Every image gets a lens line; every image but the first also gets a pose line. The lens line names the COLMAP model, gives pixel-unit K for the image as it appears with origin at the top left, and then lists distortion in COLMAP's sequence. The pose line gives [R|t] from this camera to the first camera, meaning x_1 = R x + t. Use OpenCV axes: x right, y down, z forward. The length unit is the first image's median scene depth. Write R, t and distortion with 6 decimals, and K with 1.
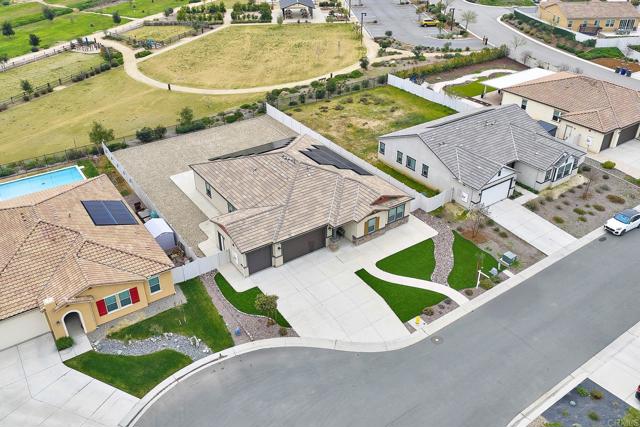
lens RADIAL K [[527.1, 0, 325.8], [0, 527.1, 212.6], [0, 0, 1]] dist [0.016453, -0.027368]
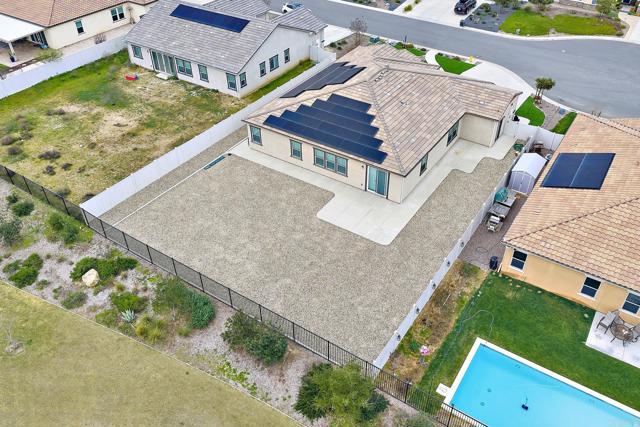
lens RADIAL K [[527.1, 0, 322.6], [0, 527.1, 213.0], [0, 0, 1]] dist [0.016453, -0.027368]
pose [[-0.359534, -0.585155, 0.726862, -0.827361], [0.494862, 0.540823, 0.680163, -0.640008], [-0.791105, 0.604238, 0.095127, 1.193940]]
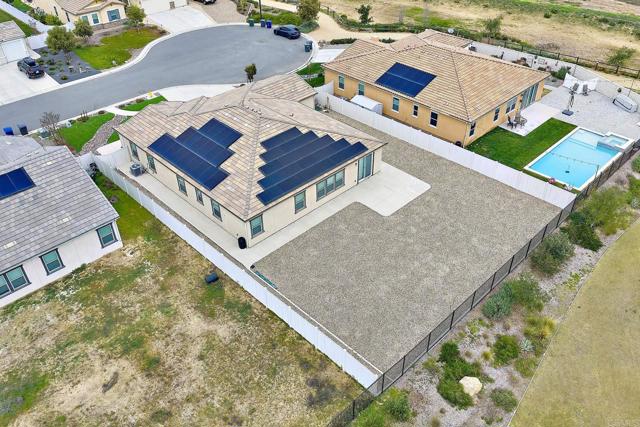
lens RADIAL K [[527.1, 0, 325.3], [0, 527.1, 213.5], [0, 0, 1]] dist [0.016453, -0.027368]
pose [[-0.986763, 0.101595, -0.126404, -0.067888], [-0.081225, 0.365012, 0.927453, -0.874971], [0.140364, 0.925443, -0.351928, 1.549576]]
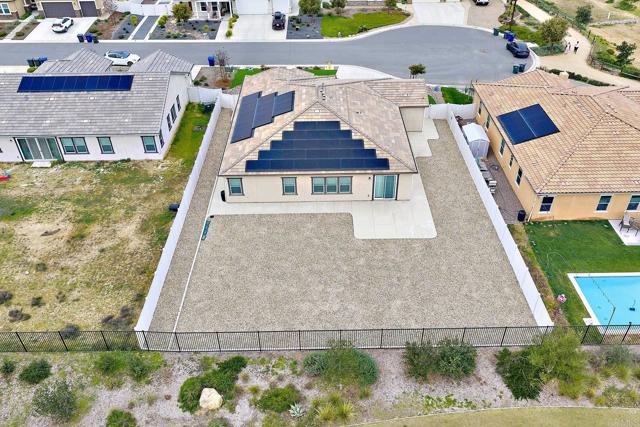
lens RADIAL K [[527.1, 0, 323.7], [0, 527.1, 214.0], [0, 0, 1]] dist [0.016453, -0.027368]
pose [[-0.823463, -0.338336, 0.455453, -0.564451], [0.303049, 0.416358, 0.857209, -0.804654], [-0.479656, 0.843905, -0.240323, 1.454836]]
